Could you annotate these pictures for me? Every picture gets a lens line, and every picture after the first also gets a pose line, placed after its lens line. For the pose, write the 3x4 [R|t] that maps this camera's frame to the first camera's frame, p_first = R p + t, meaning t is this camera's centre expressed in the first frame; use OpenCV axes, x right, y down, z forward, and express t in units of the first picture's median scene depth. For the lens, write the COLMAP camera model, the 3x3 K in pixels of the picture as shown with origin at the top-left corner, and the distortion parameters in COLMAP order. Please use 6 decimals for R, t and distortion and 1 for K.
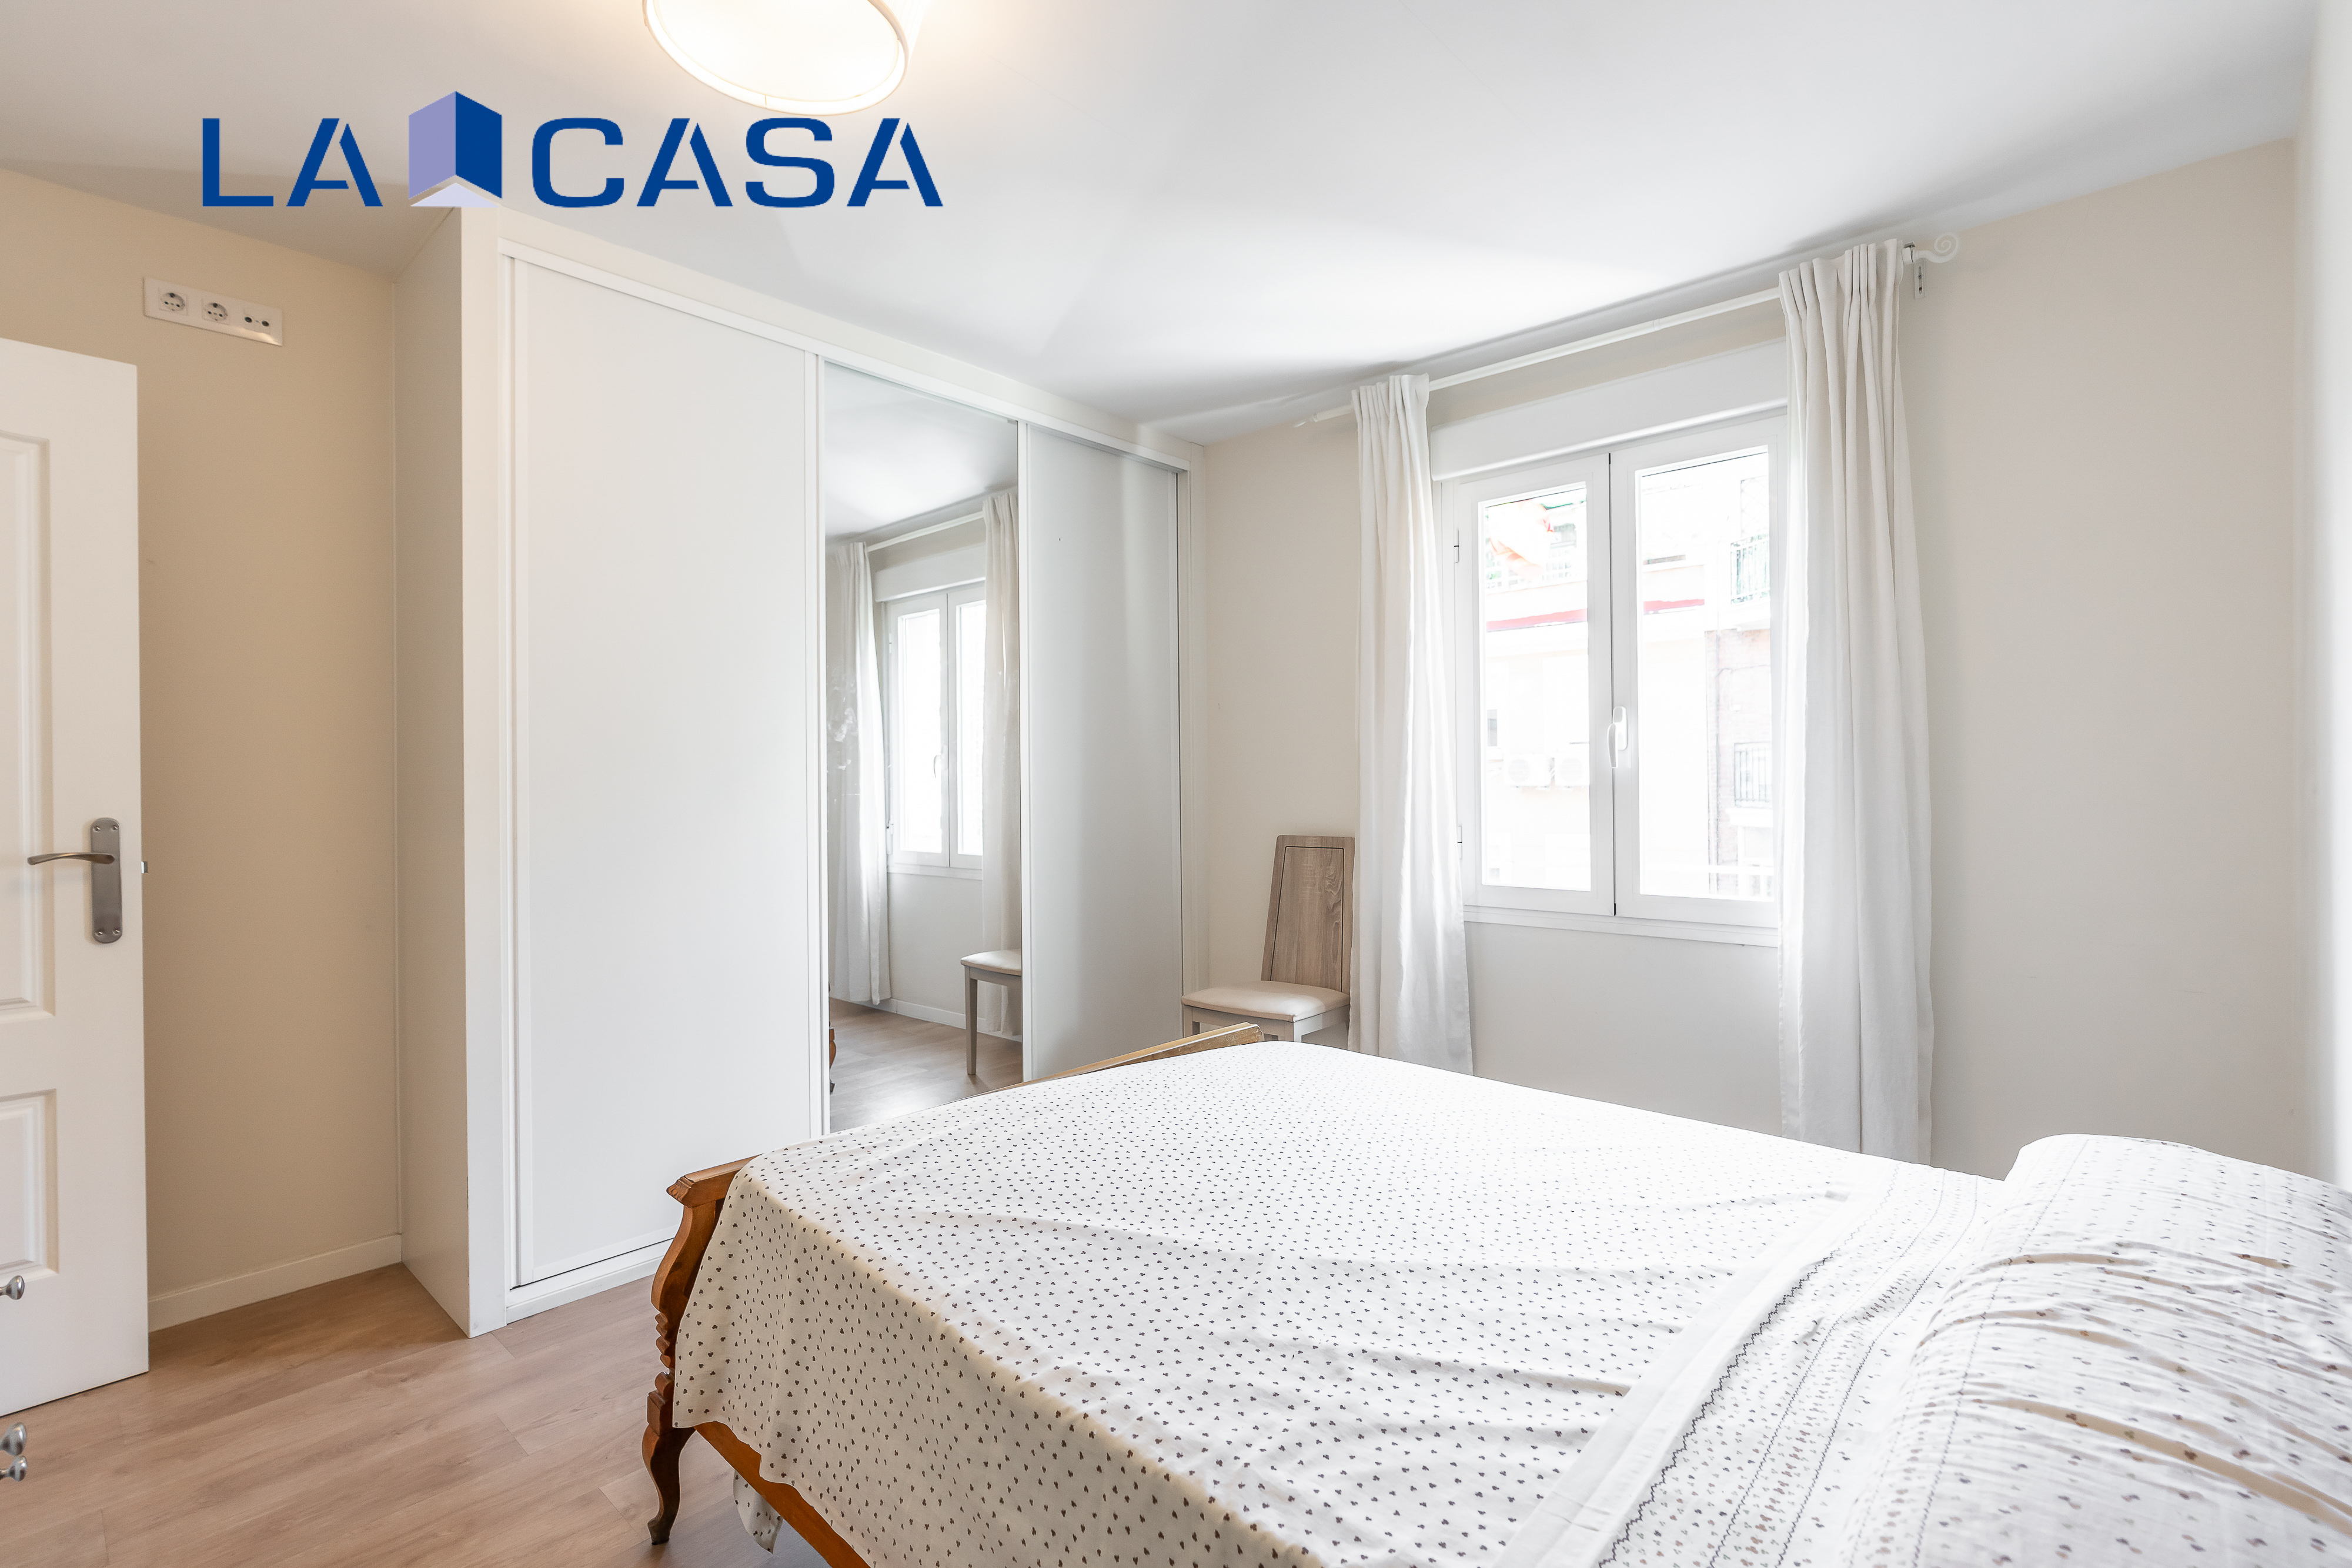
lens RADIAL K [[1072.9, 0, 1171.2], [0, 1072.9, 793.5], [0, 0, 1]] dist [-0.003642, -0.000352]
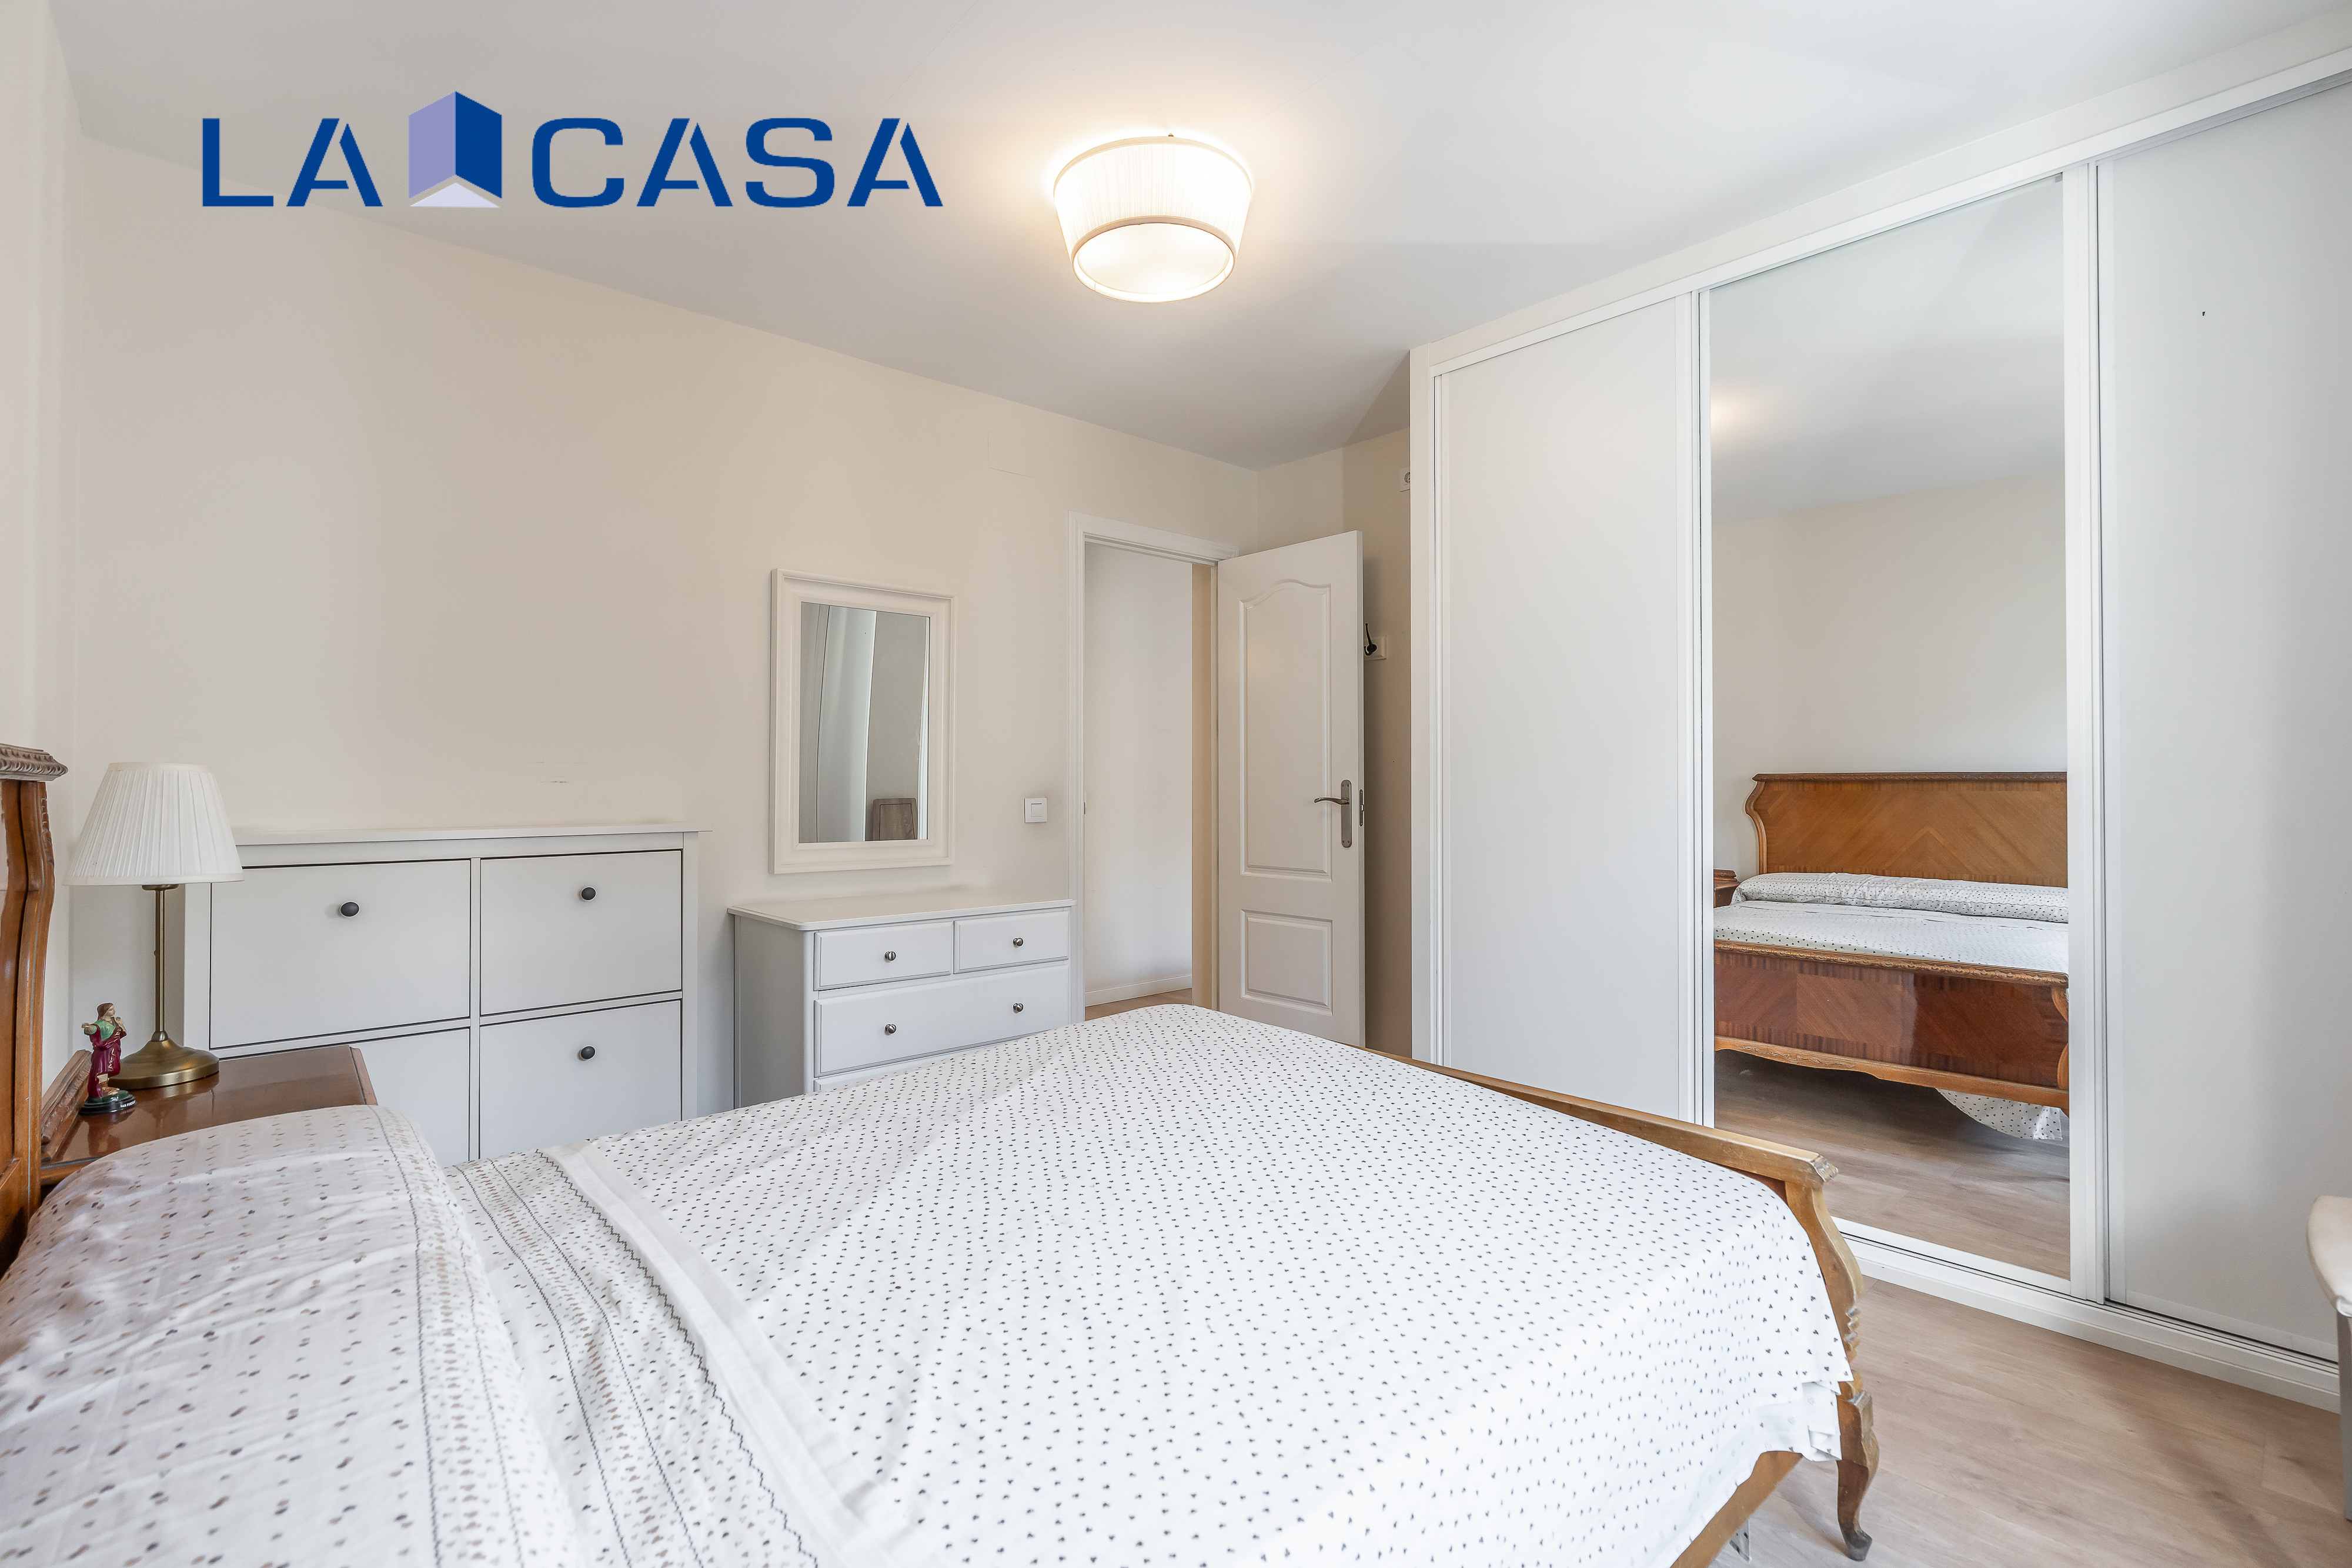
lens RADIAL K [[1070.0, 0, 1237.5], [0, 1070.0, 753.8], [0, 0, 1]] dist [-0.001508, 0.000977]
pose [[-0.081185, -0.017061, -0.996553, 1.456888], [-0.003169, 0.999853, -0.016859, 0.011913], [0.996694, 0.001789, -0.081227, 1.559376]]
